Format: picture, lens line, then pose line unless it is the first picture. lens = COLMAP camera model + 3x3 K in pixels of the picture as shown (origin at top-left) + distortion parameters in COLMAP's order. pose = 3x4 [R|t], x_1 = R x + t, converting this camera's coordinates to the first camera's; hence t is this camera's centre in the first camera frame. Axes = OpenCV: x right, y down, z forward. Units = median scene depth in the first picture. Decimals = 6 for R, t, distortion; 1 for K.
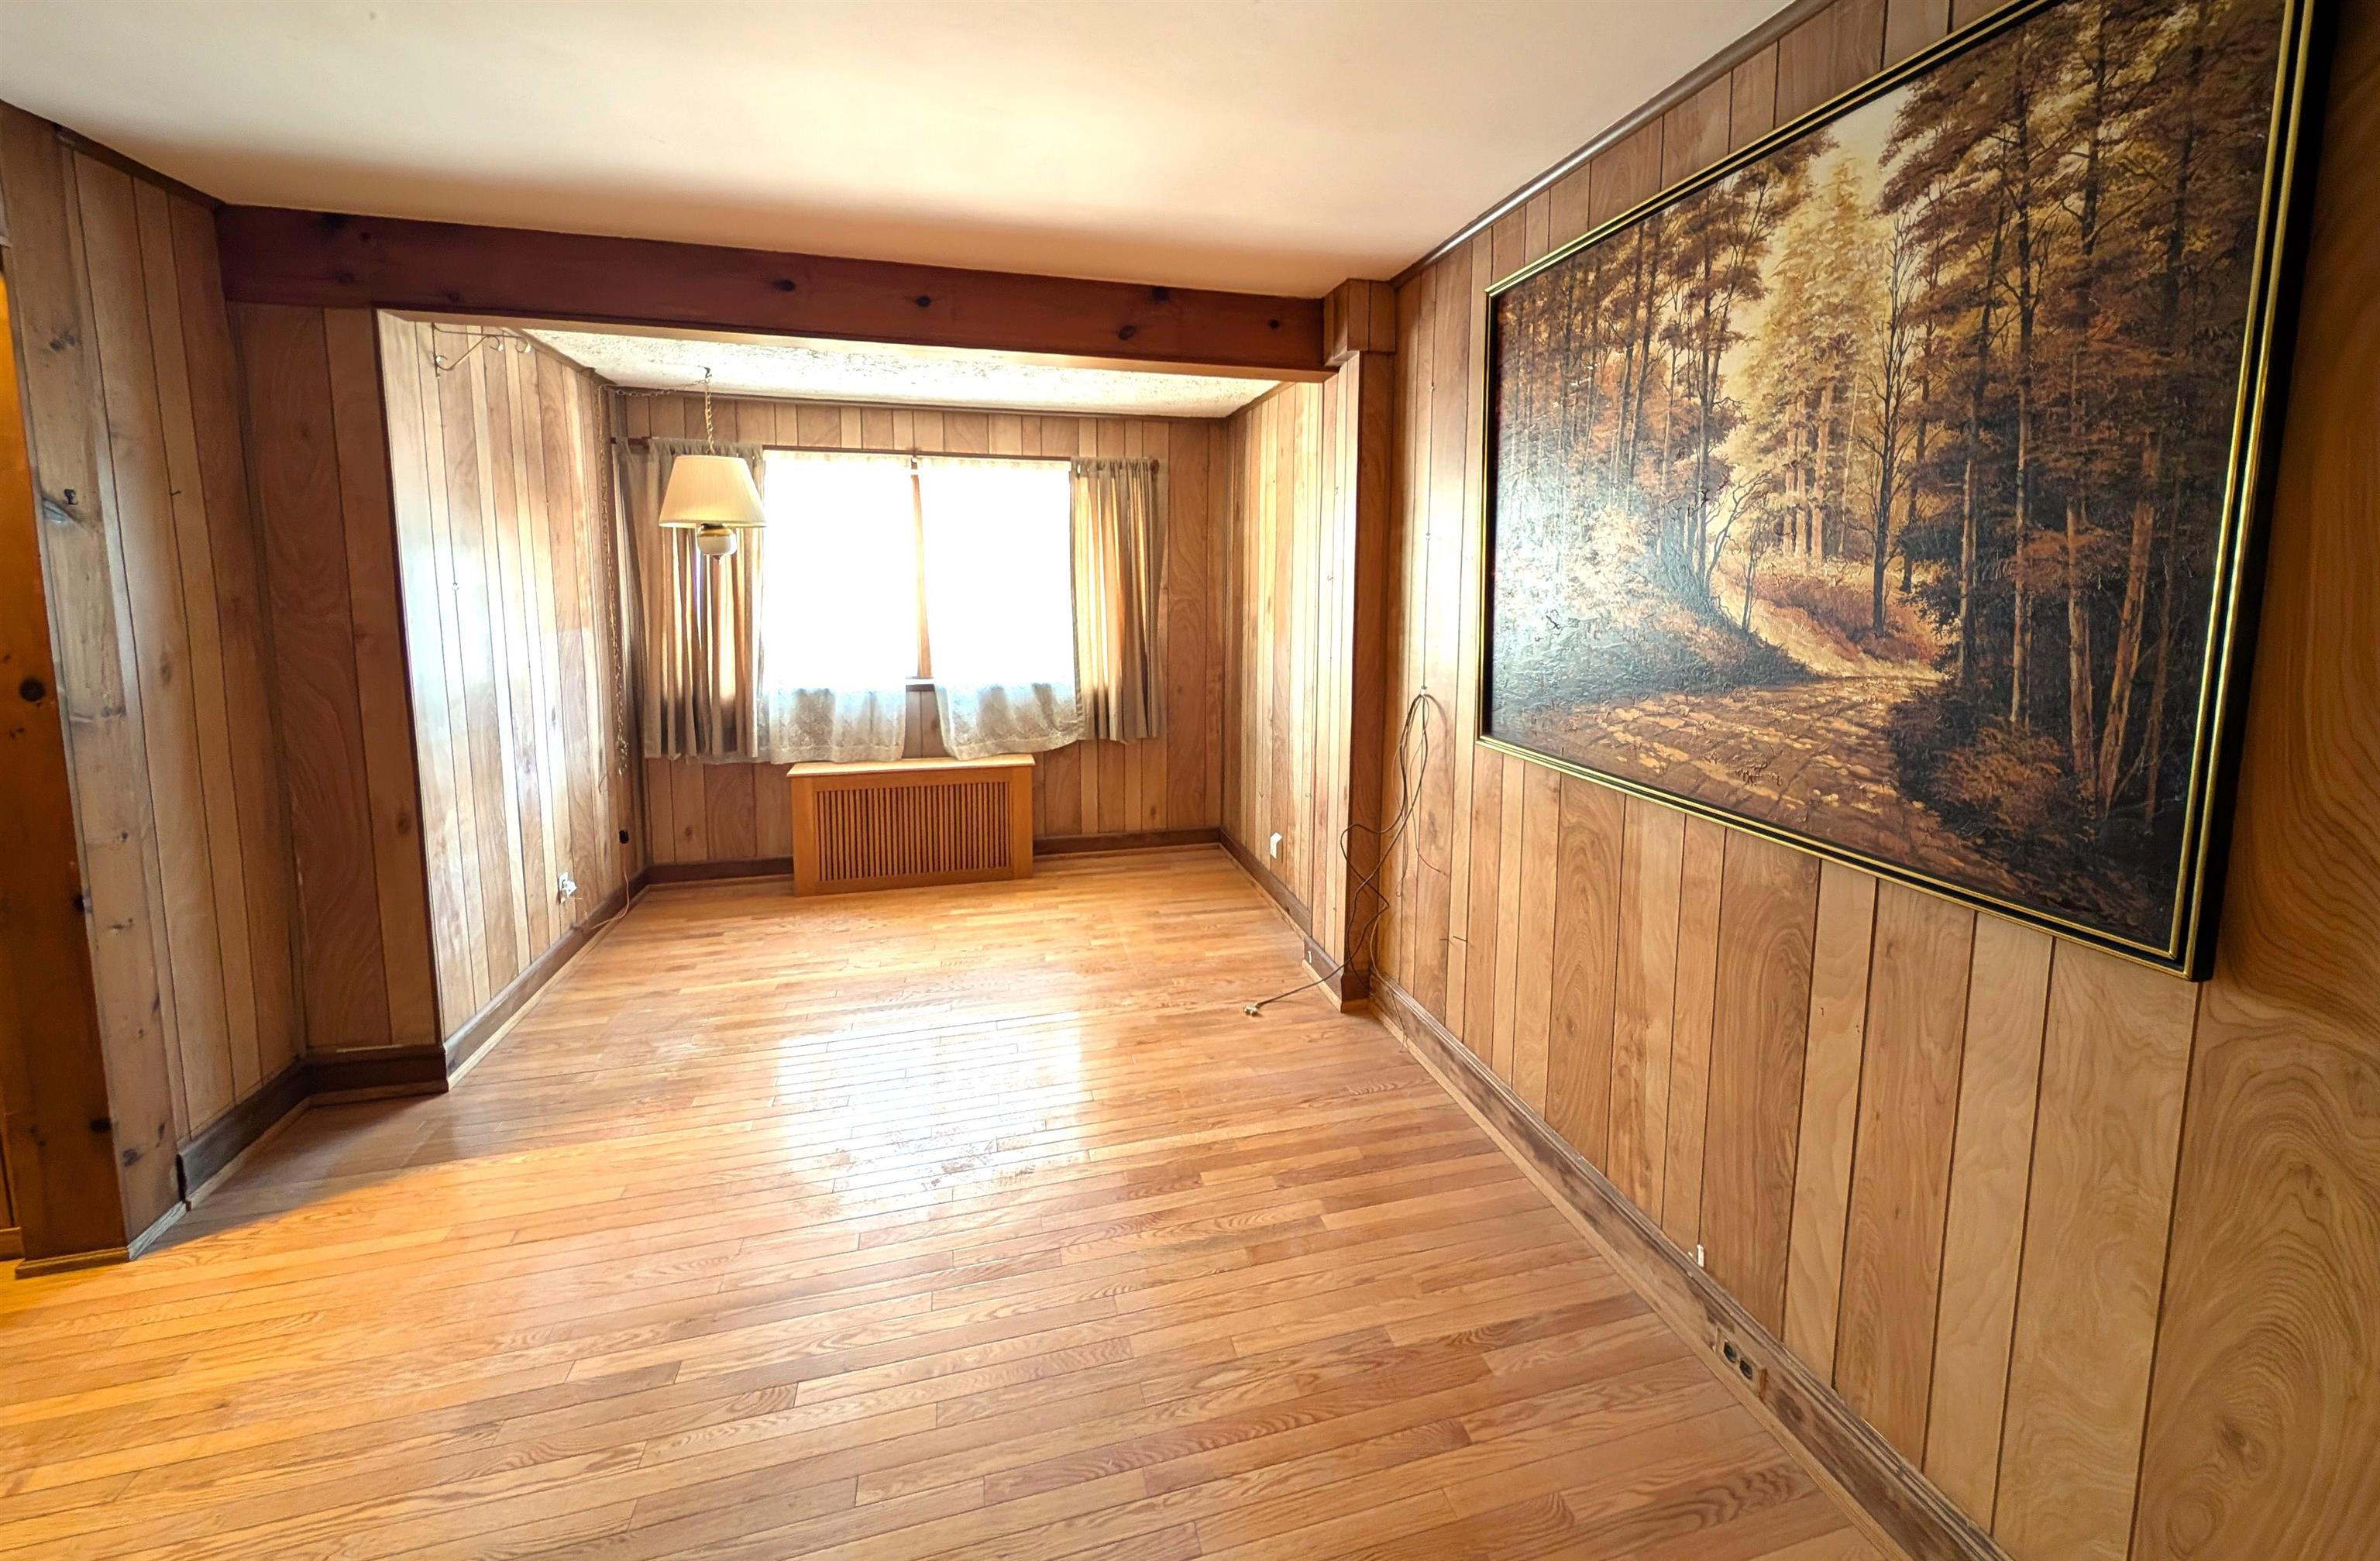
lens RADIAL K [[895.5, 0, 1206.4], [0, 895.5, 671.3], [0, 0, 1]] dist [-0.007585, -0.000159]
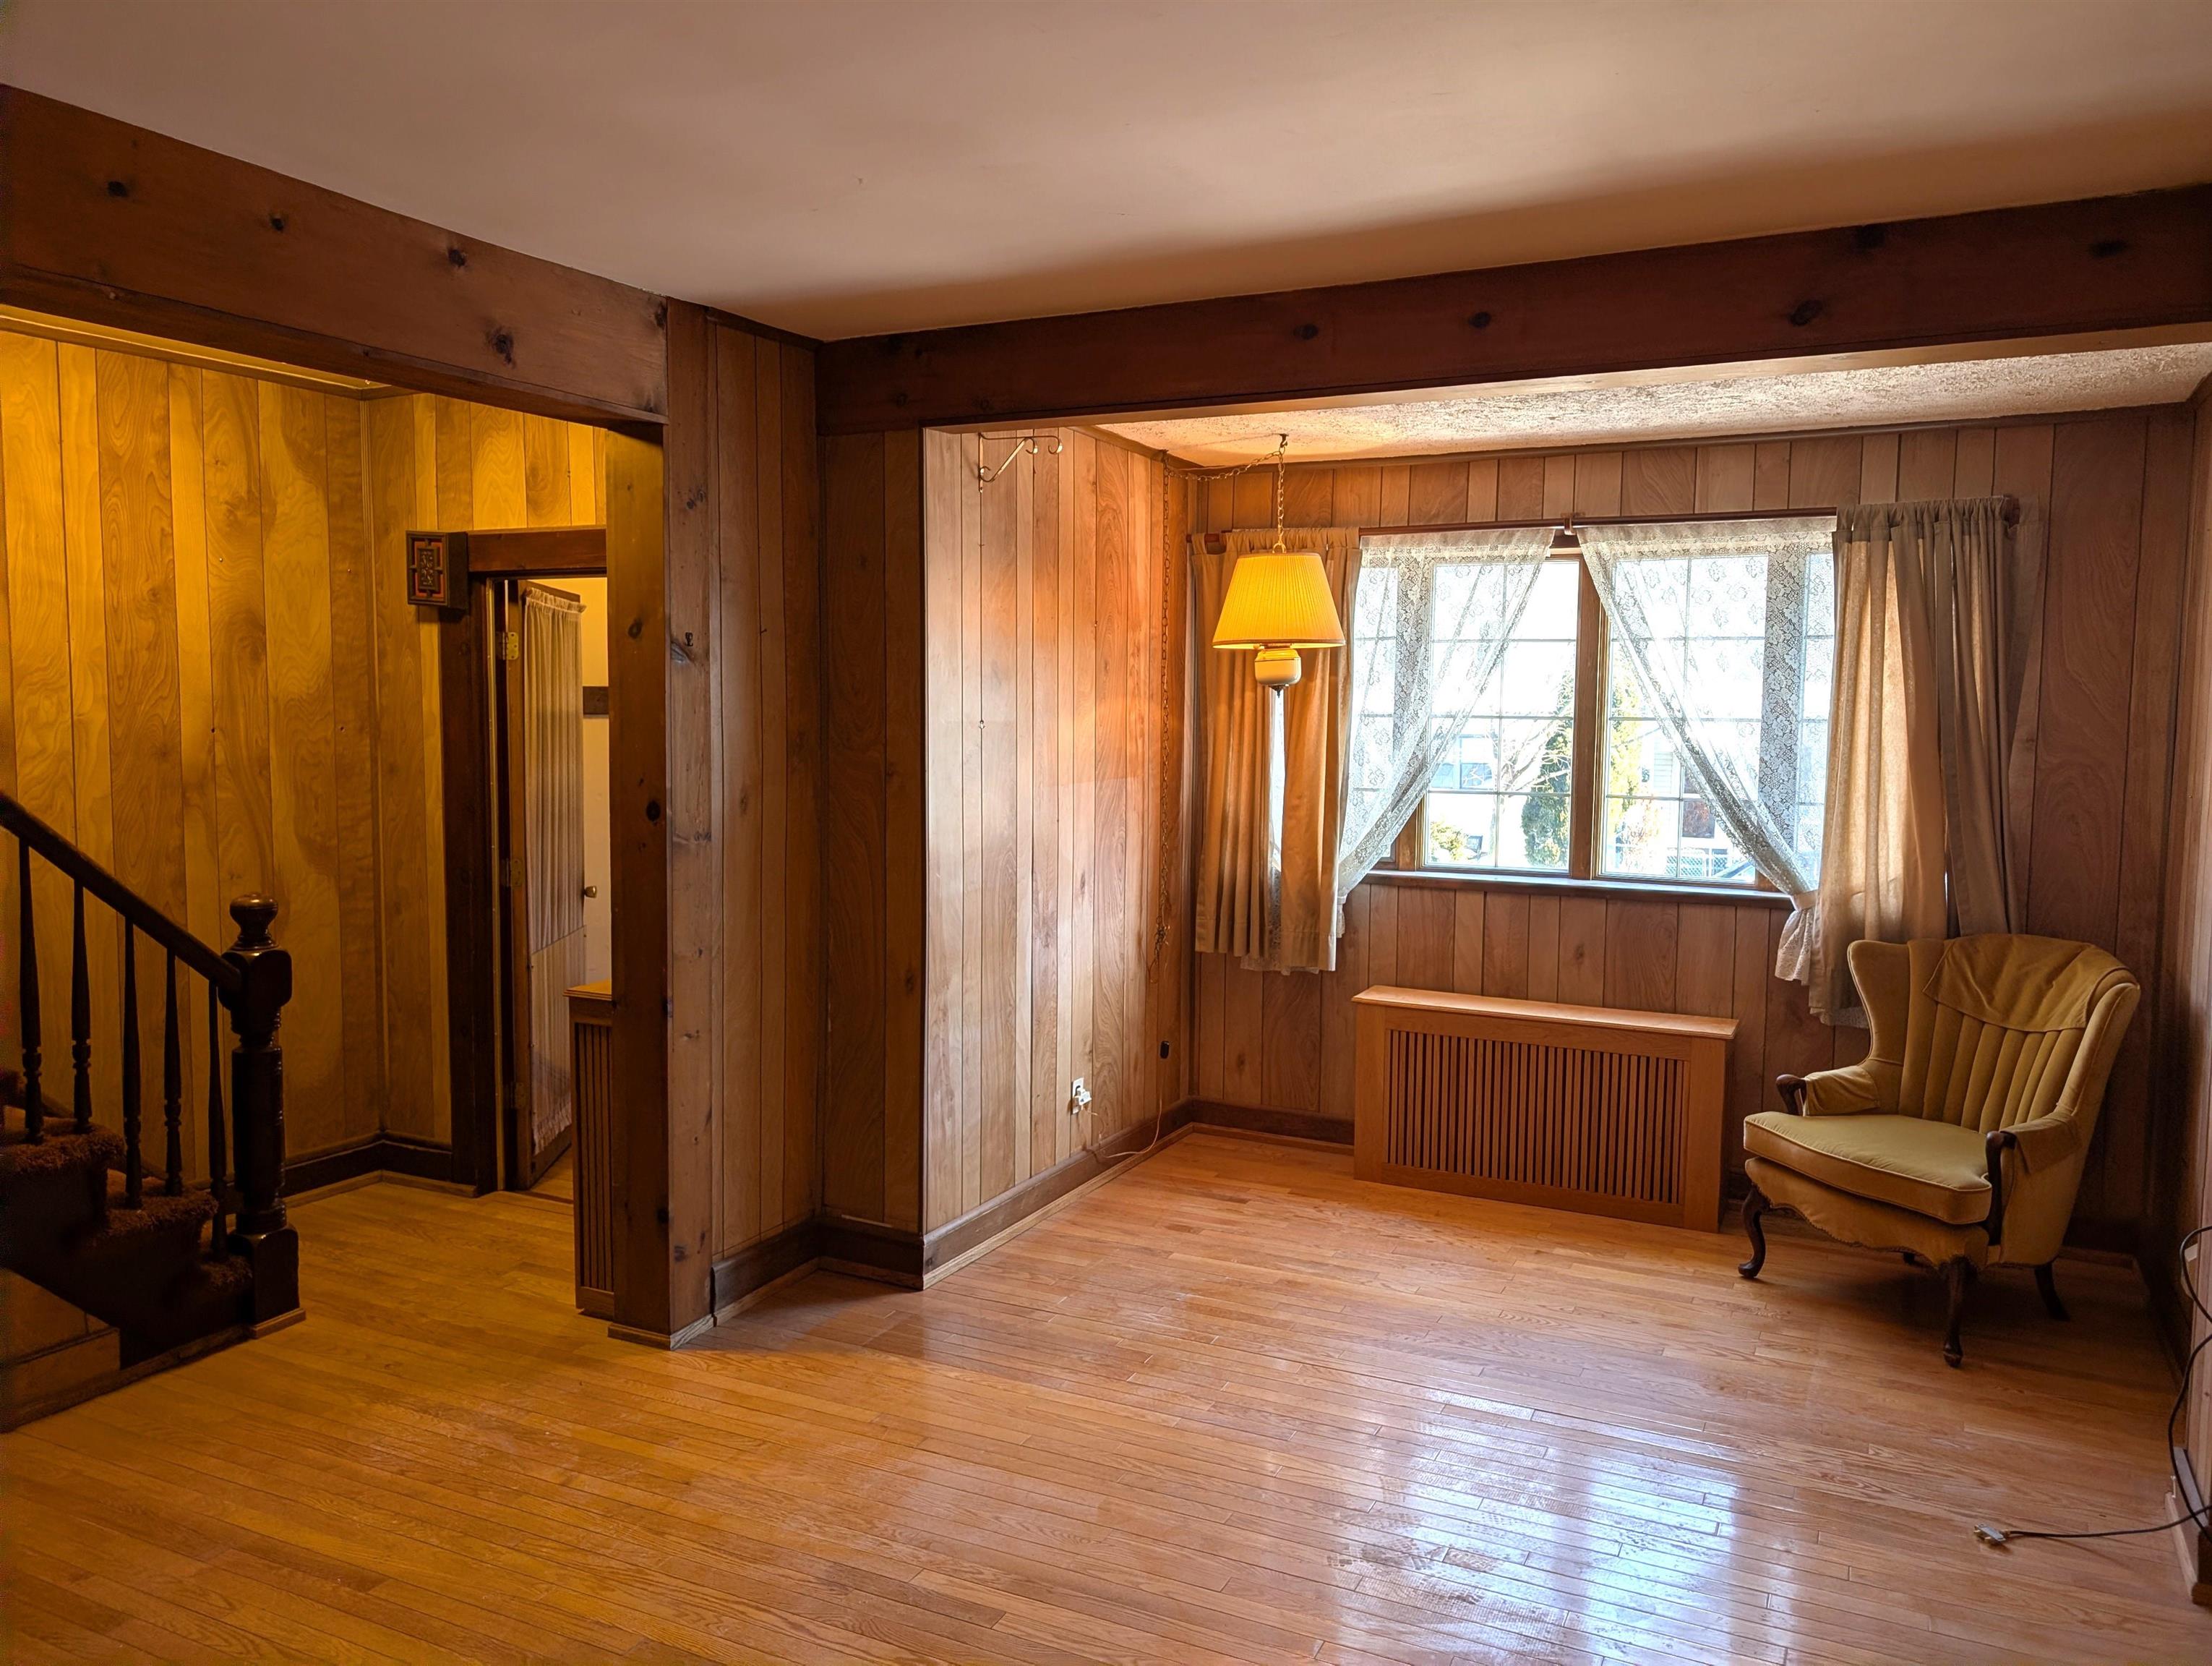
lens RADIAL K [[1590.1, 0, 1103.0], [0, 1590.1, 827.2], [0, 0, 1]] dist [0.027224, -0.025879]
pose [[0.746039, 0.053678, -0.663735, 0.316582], [-0.076054, 0.997092, -0.004847, 0.005412], [0.661544, 0.054096, 0.747952, -0.099851]]
